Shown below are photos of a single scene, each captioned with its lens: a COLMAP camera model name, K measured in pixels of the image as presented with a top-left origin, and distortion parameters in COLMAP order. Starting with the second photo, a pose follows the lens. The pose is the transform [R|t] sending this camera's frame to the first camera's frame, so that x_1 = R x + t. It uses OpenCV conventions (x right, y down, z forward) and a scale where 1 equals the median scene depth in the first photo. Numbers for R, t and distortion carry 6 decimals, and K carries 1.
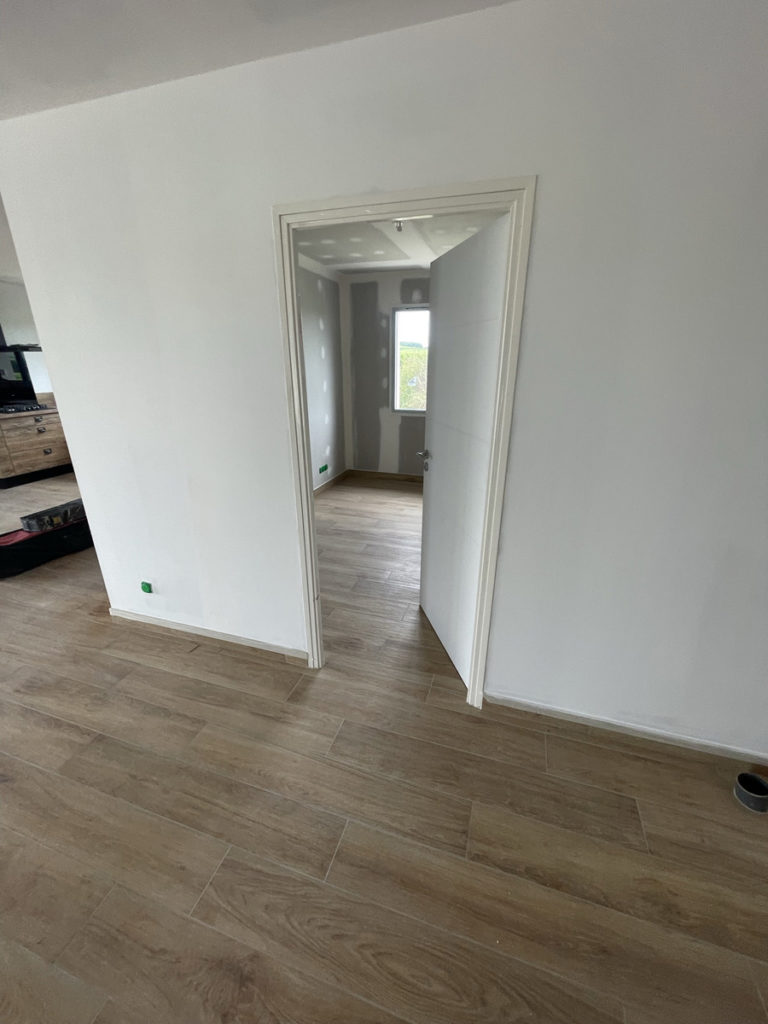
lens RADIAL K [[411.3, 0, 382.1], [0, 411.3, 506.8], [0, 0, 1]] dist [0.000379, -0.000232]
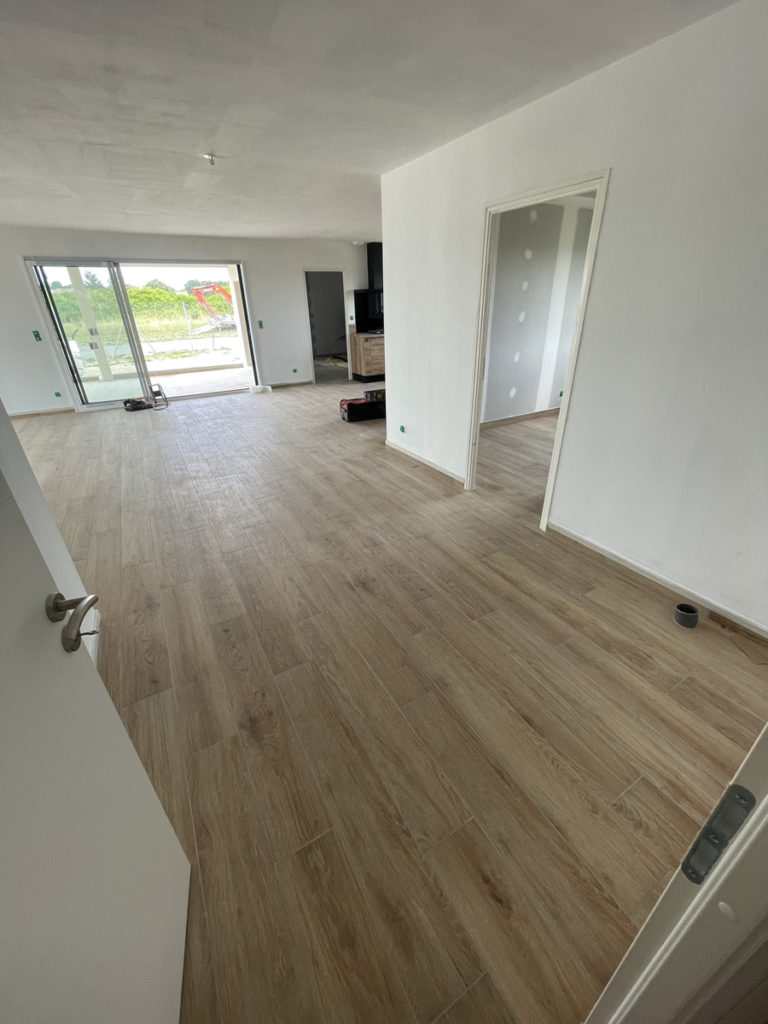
lens RADIAL K [[411.3, 0, 382.1], [0, 411.3, 506.8], [0, 0, 1]] dist [0.000379, -0.000232]
pose [[0.737109, 0.289705, -0.610525, 0.688774], [-0.210046, 0.956916, 0.200478, 0.220052], [0.642301, -0.019535, 0.766203, -0.545812]]
